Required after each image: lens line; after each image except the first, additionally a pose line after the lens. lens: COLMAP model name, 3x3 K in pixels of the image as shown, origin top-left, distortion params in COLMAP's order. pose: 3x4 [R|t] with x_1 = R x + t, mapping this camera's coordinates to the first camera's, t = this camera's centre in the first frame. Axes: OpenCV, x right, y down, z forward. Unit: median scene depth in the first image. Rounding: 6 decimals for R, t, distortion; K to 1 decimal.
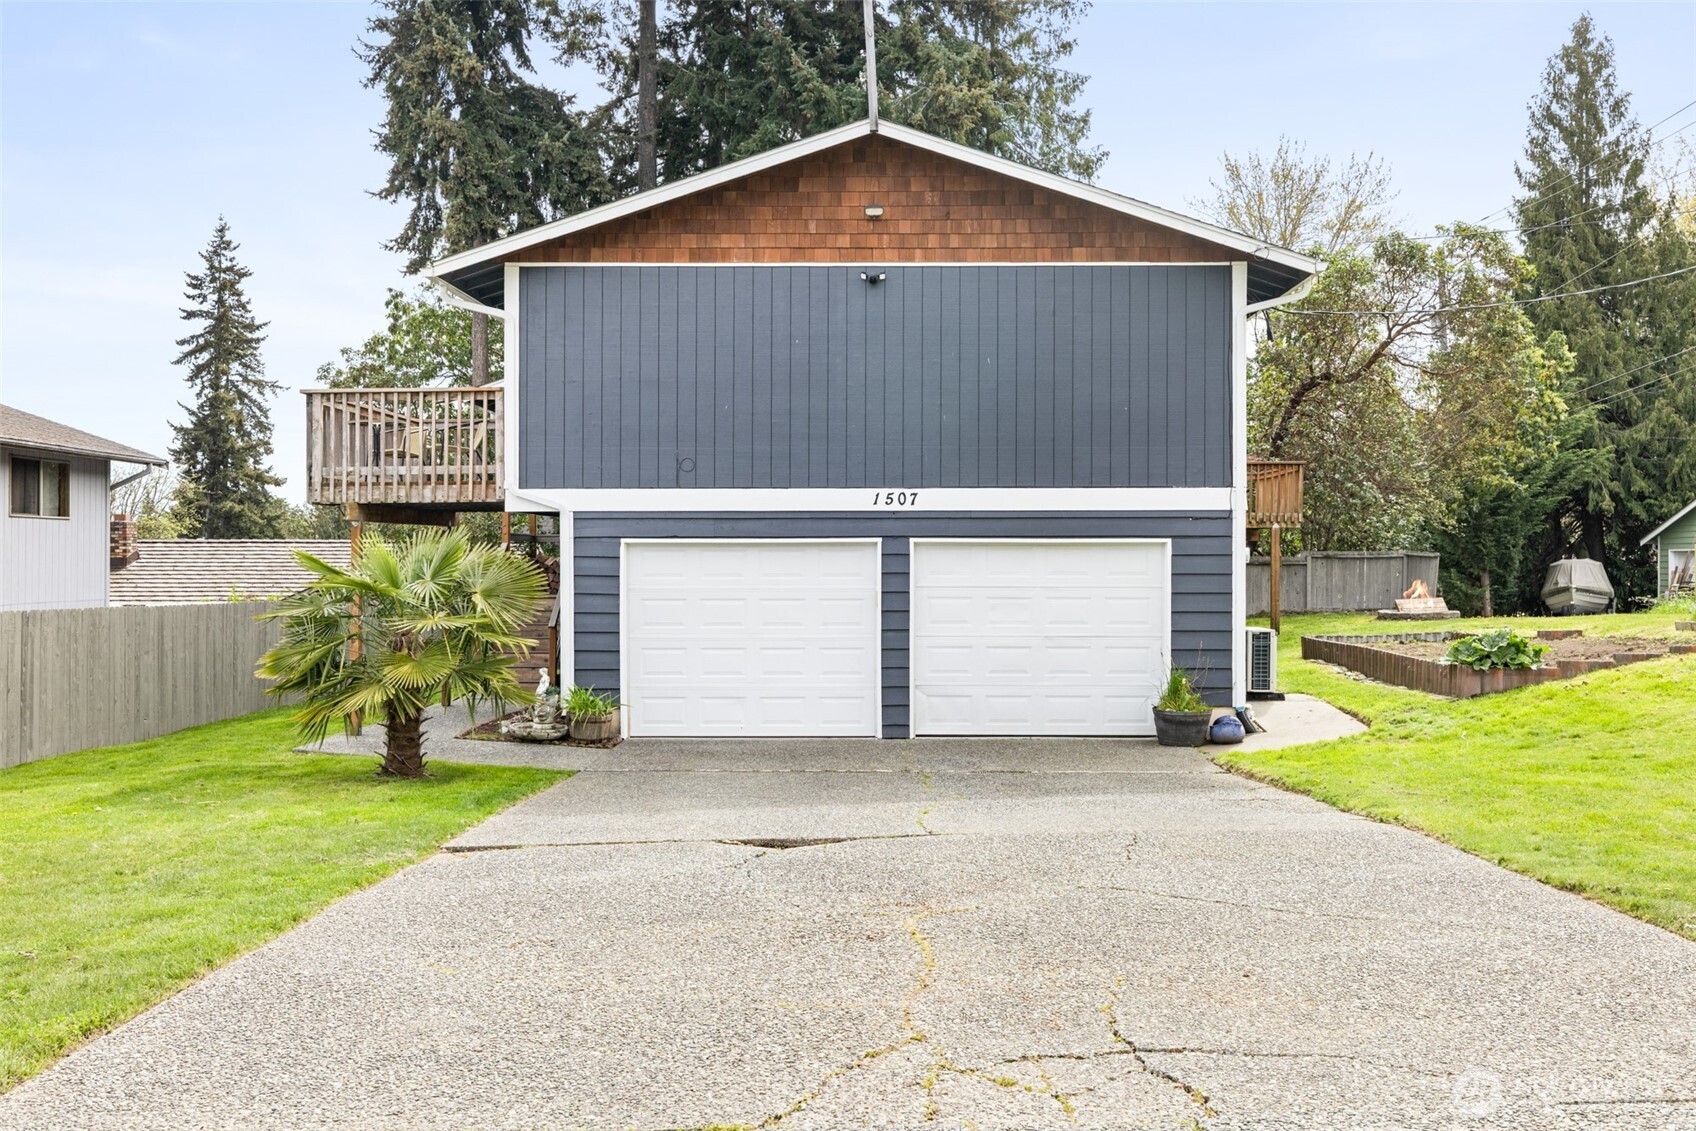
lens RADIAL K [[1616.2, 0, 909.3], [0, 1616.2, 573.8], [0, 0, 1]] dist [-0.009032, 0.000000]
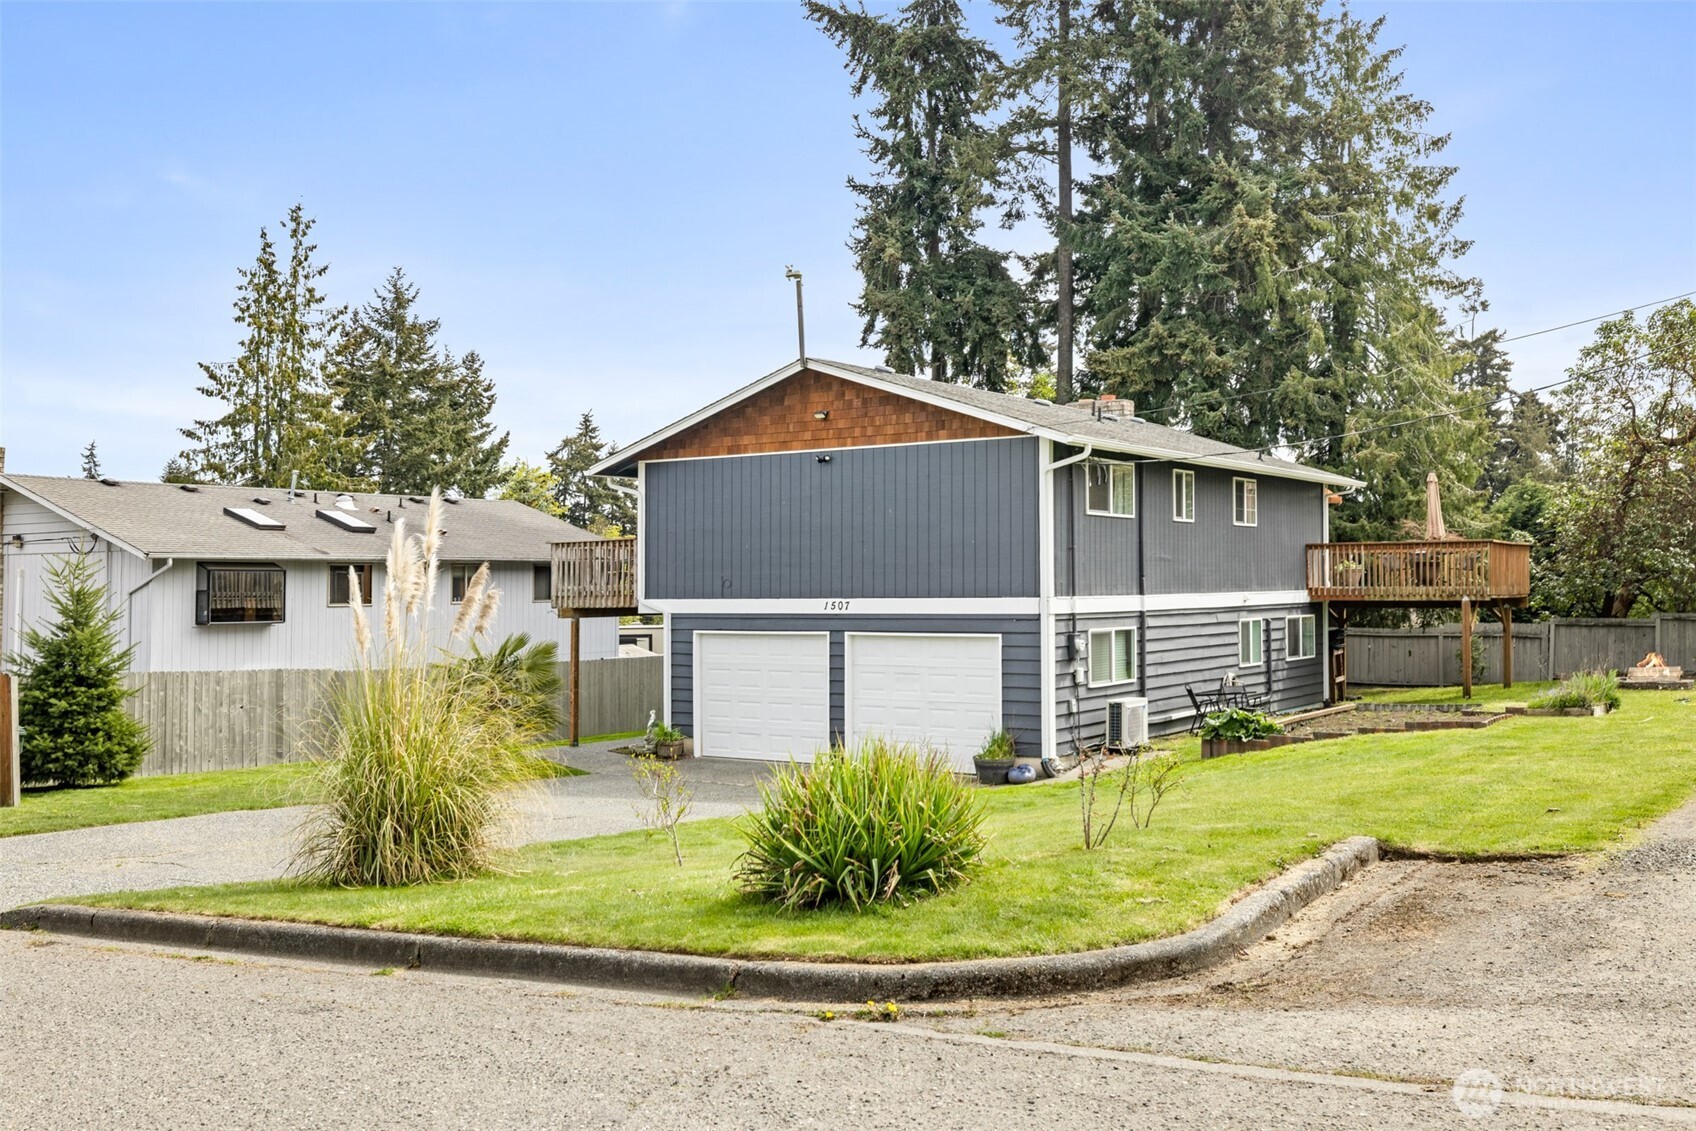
lens RADIAL K [[1559.8, 0, 849.8], [0, 1559.8, 567.5], [0, 0, 1]] dist [0.010926, 0.008186]
pose [[0.832768, -0.011736, -0.553498, 0.800304], [0.001676, 0.999824, -0.018679, -0.054640], [0.553620, 0.014628, 0.832641, -0.195611]]
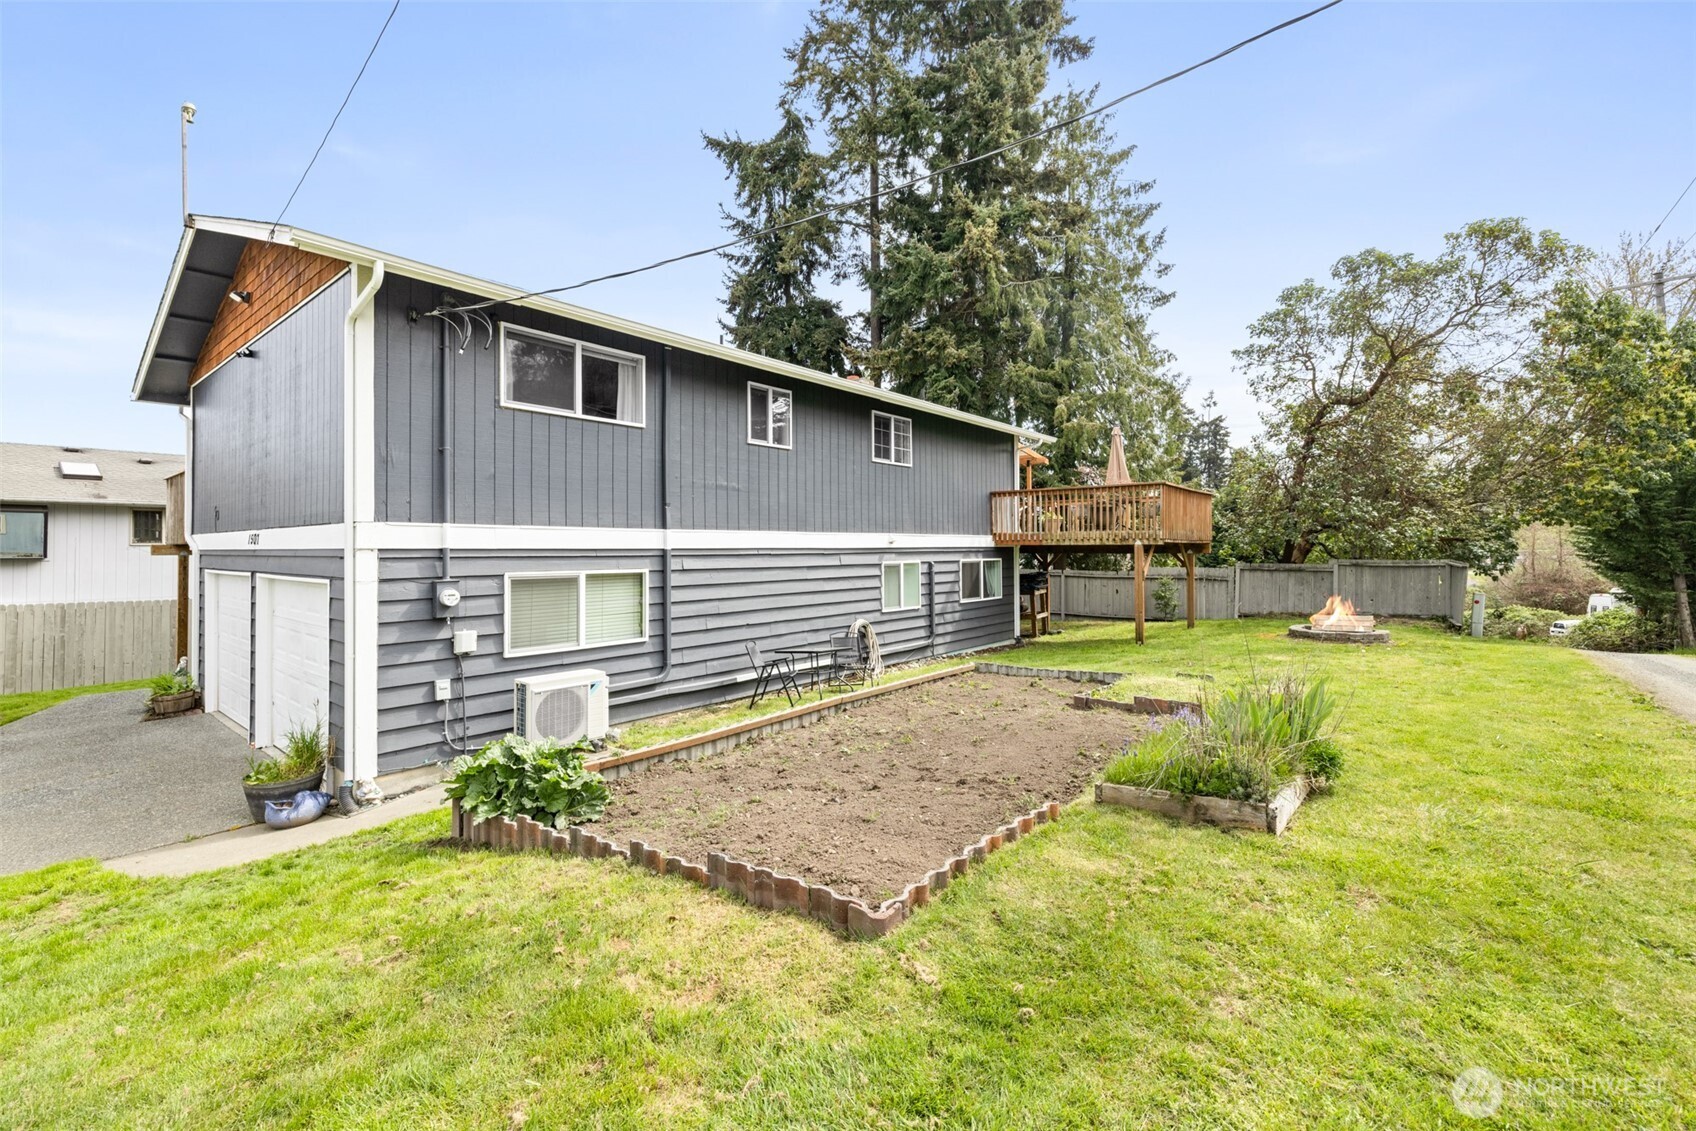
lens RADIAL K [[717.3, 0, 836.3], [0, 717.3, 536.4], [0, 0, 1]] dist [-0.000832, 0.000077]
pose [[0.770507, -0.010979, -0.637337, 0.647263], [-0.003870, 0.999753, -0.021900, -0.039009], [0.637420, 0.019340, 0.770274, 0.862422]]
